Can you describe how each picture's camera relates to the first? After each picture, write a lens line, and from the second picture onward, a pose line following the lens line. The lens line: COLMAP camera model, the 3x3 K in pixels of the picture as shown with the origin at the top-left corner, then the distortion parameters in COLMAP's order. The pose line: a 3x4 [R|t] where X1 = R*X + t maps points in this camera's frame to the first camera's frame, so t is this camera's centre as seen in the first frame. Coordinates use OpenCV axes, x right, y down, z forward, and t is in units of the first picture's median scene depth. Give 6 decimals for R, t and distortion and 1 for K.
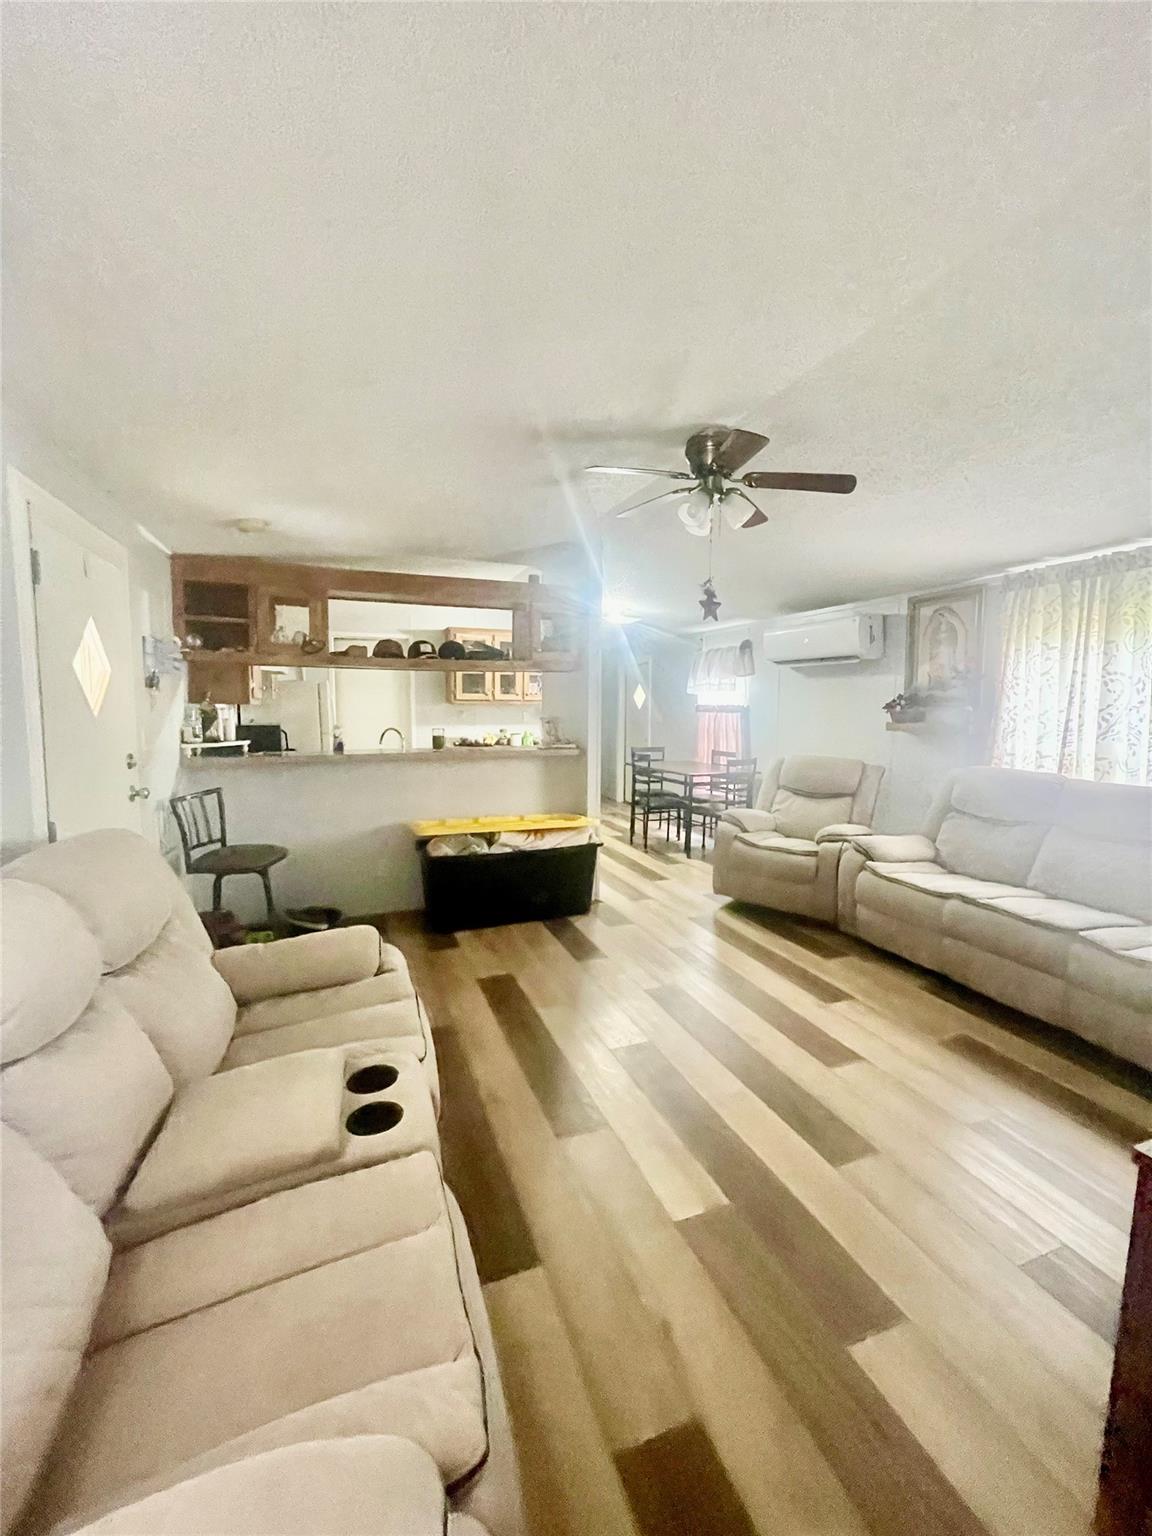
lens RADIAL K [[618.9, 0, 577.5], [0, 618.9, 764.1], [0, 0, 1]] dist [0.000683, 0.000110]
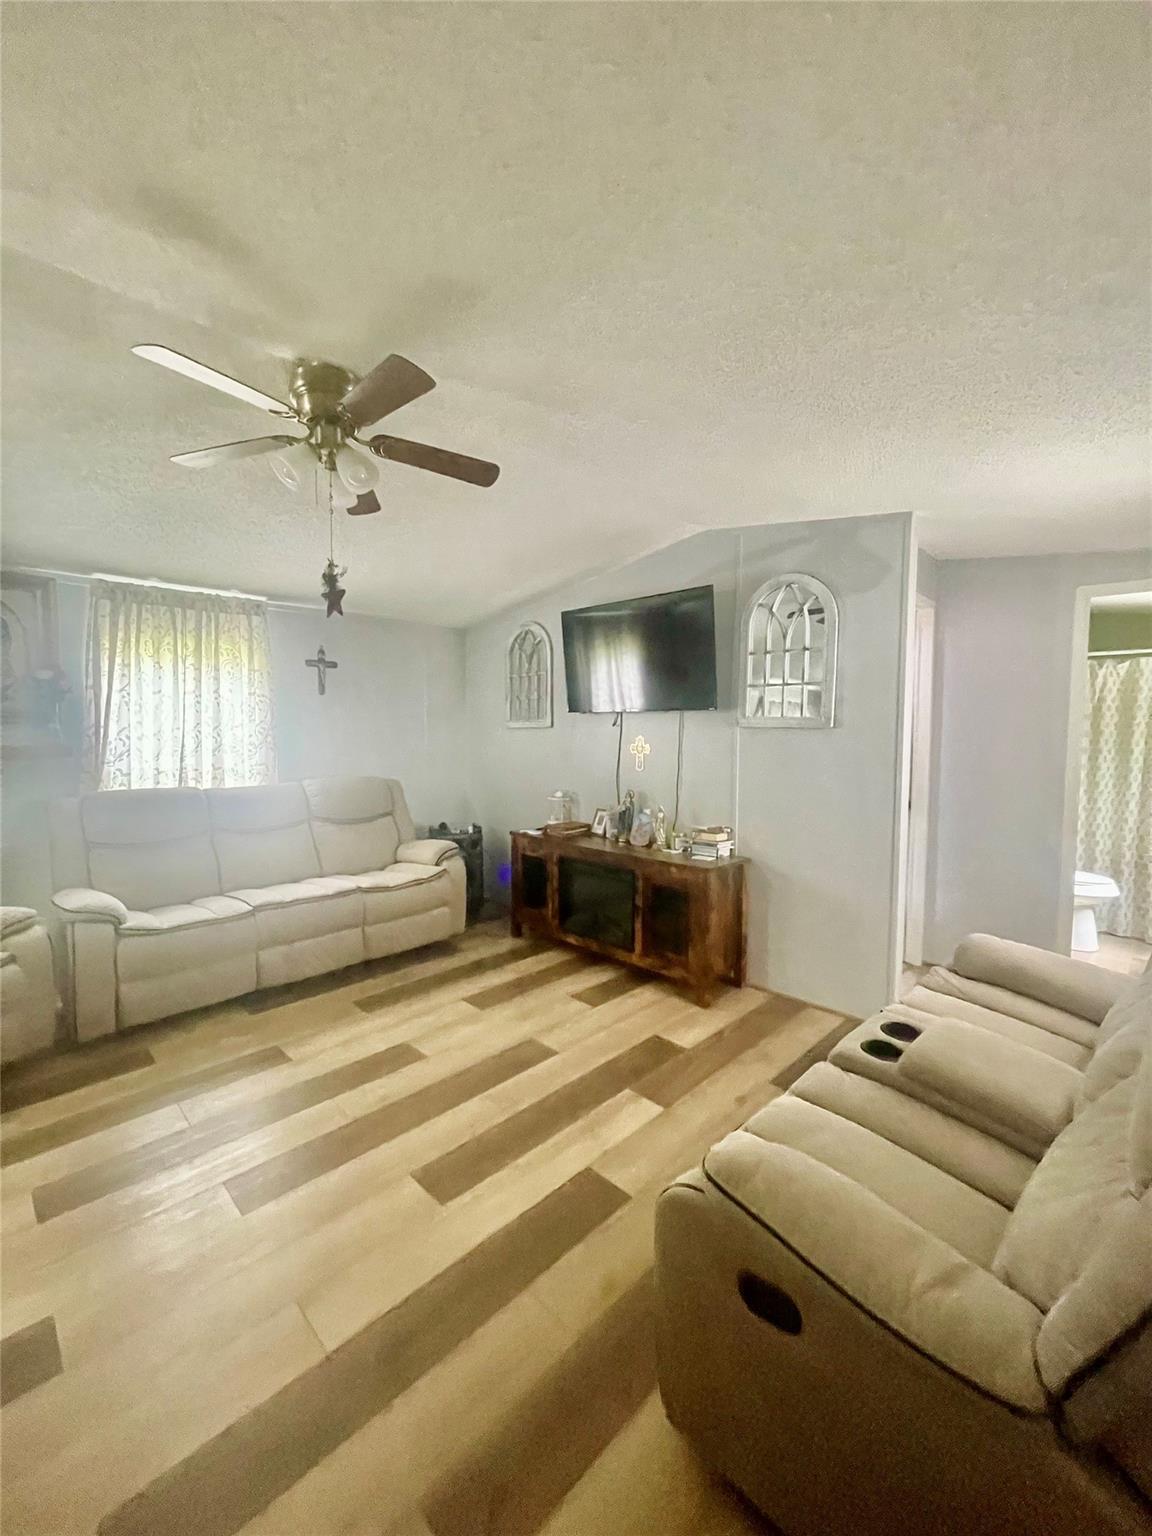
lens RADIAL K [[618.9, 0, 579.3], [0, 618.9, 756.7], [0, 0, 1]] dist [0.000683, 0.000110]
pose [[-0.406323, -0.052251, 0.912234, -0.512606], [0.080318, 0.992457, 0.092621, -0.086202], [-0.910193, 0.110902, -0.399062, 0.869294]]
